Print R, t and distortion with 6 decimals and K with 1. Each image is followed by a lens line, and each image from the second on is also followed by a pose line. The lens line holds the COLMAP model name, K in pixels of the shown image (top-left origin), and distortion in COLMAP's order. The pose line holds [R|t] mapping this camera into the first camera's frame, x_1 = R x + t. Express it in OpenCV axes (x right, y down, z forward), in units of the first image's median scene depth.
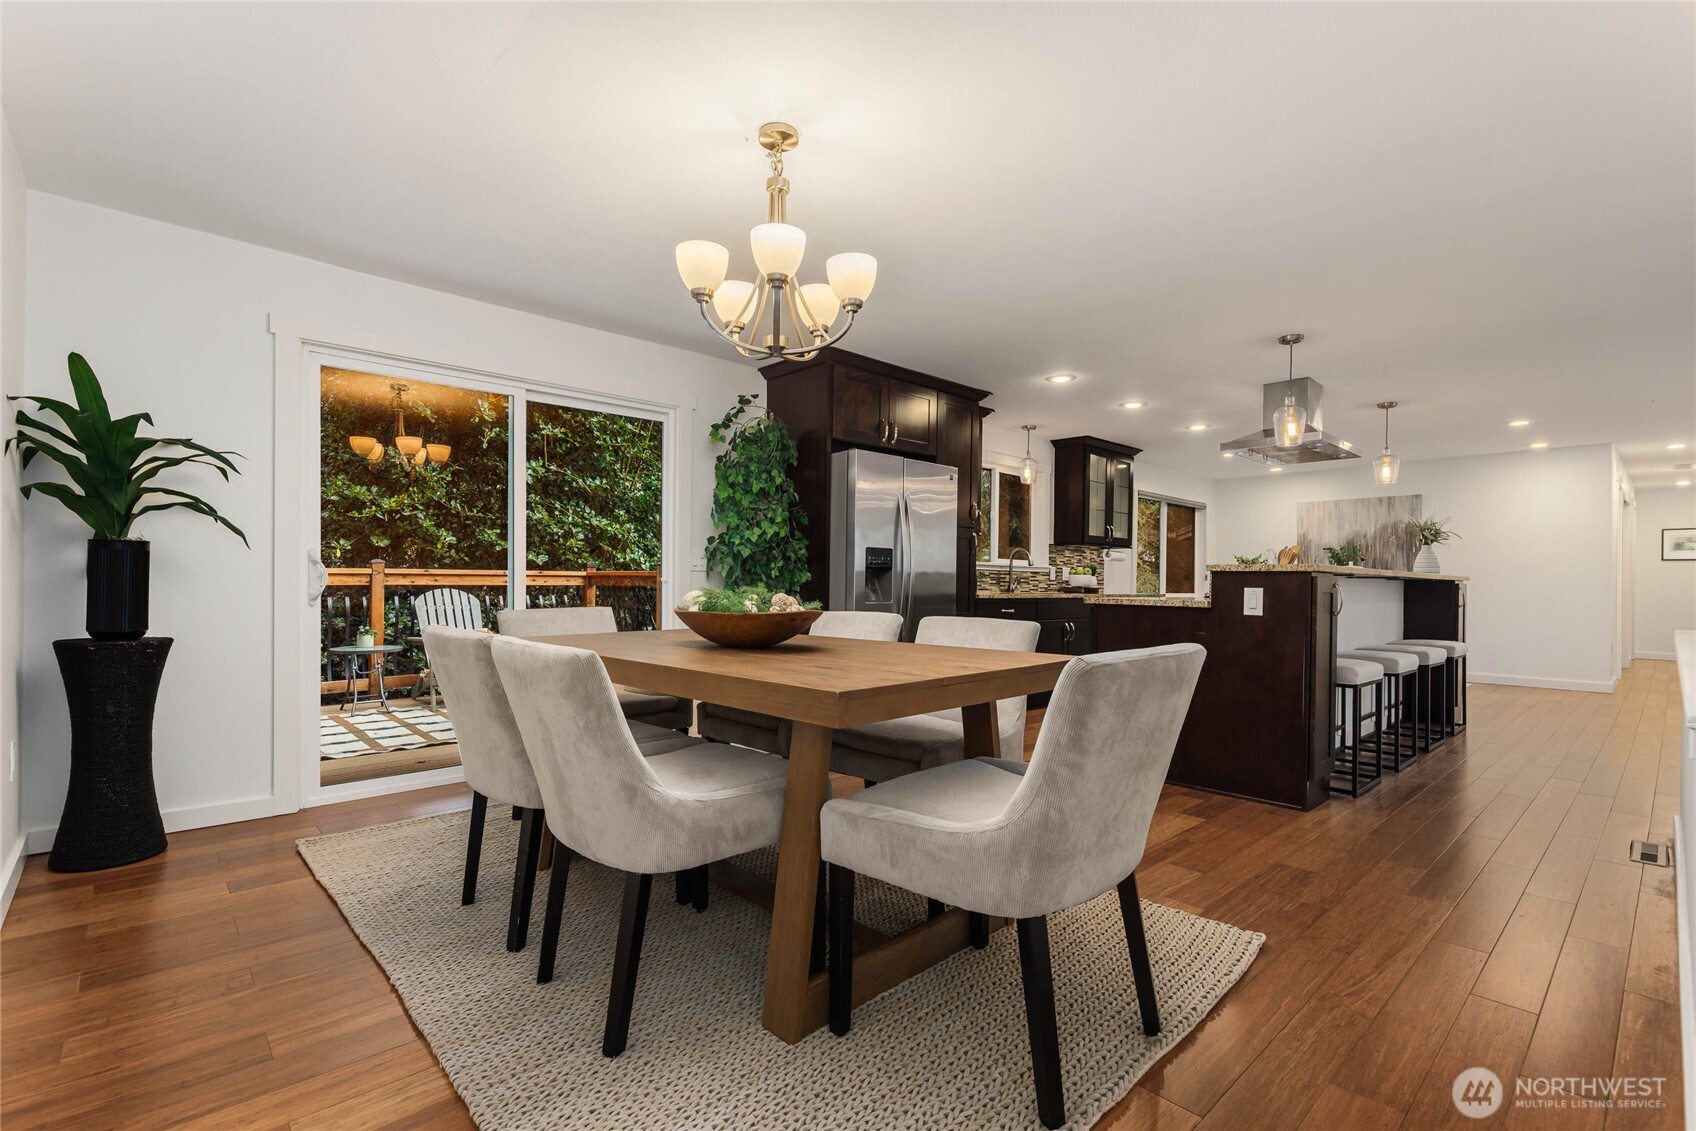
lens RADIAL K [[782.9, 0, 847.2], [0, 782.9, 605.9], [0, 0, 1]] dist [0.007625, -0.000188]
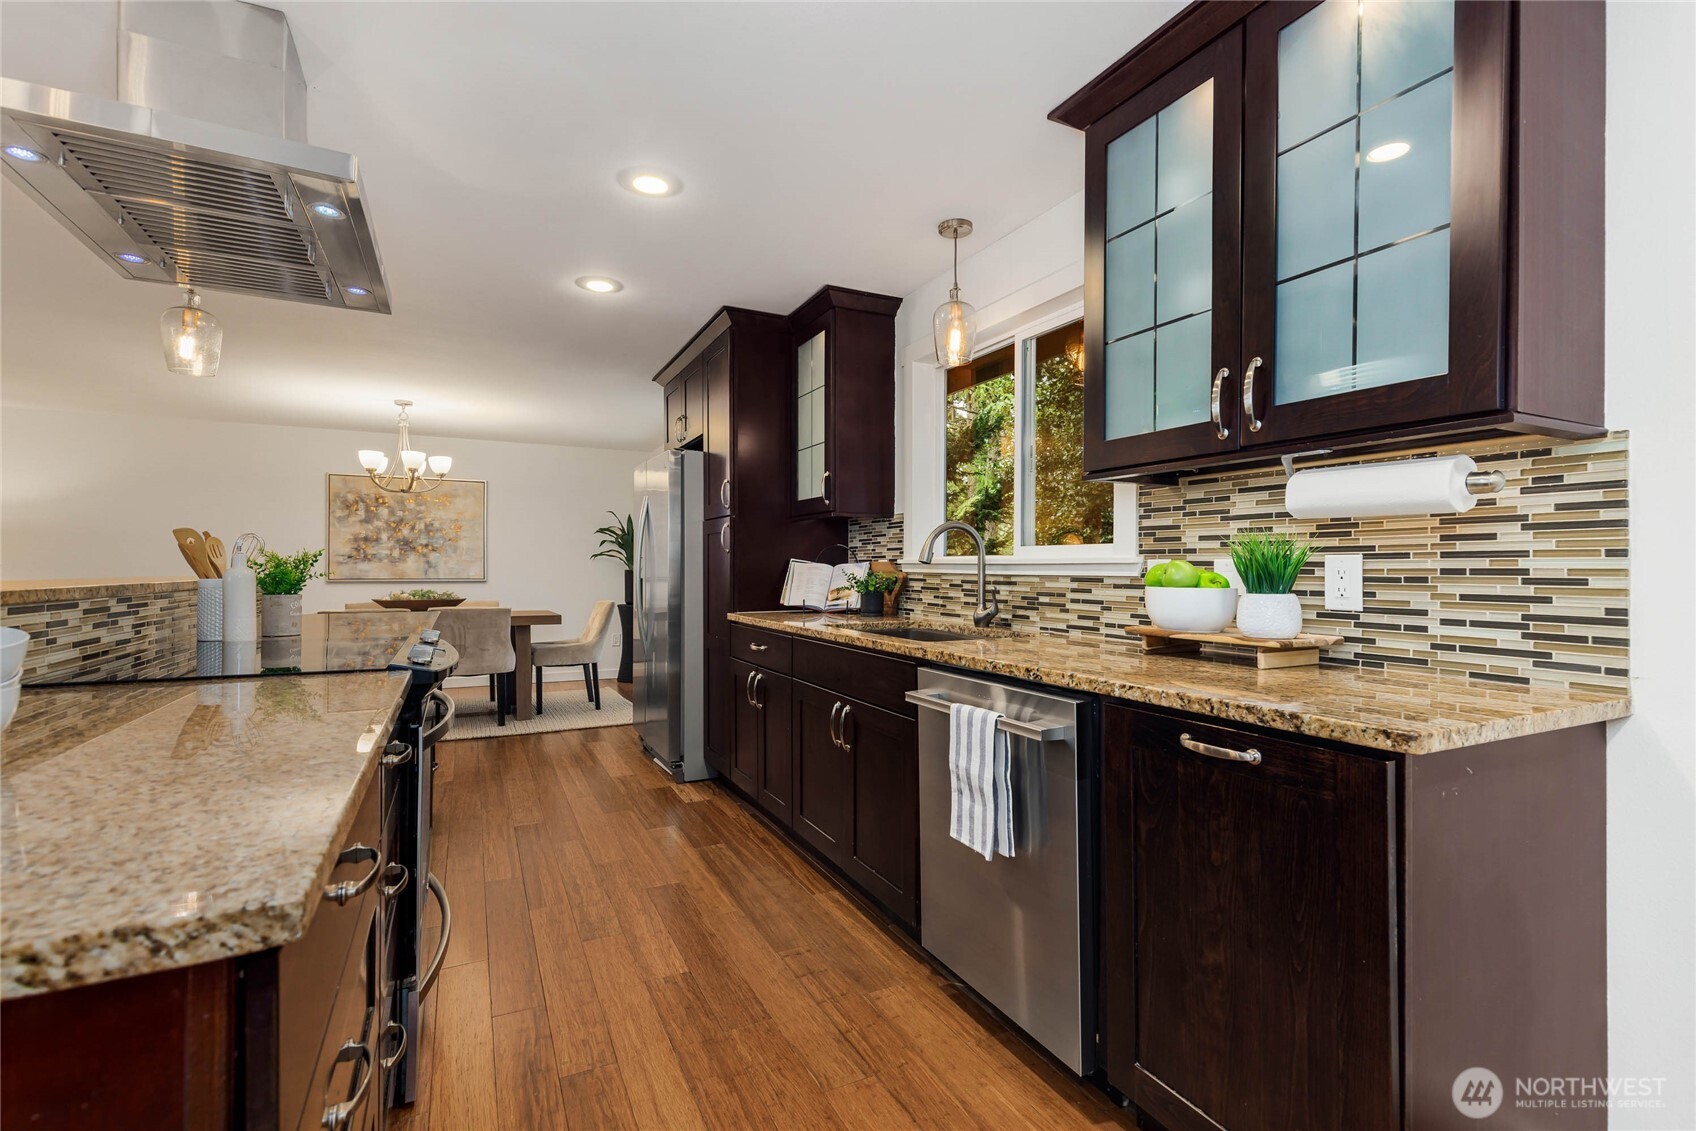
lens RADIAL K [[772.4, 0, 848.0], [0, 772.4, 565.5], [0, 0, 1]] dist [0.011256, -0.000559]
pose [[-0.275966, -0.013707, -0.961070, 0.575095], [-0.030143, 0.999530, -0.005600, -0.042318], [0.960695, 0.027425, -0.276249, 0.967313]]
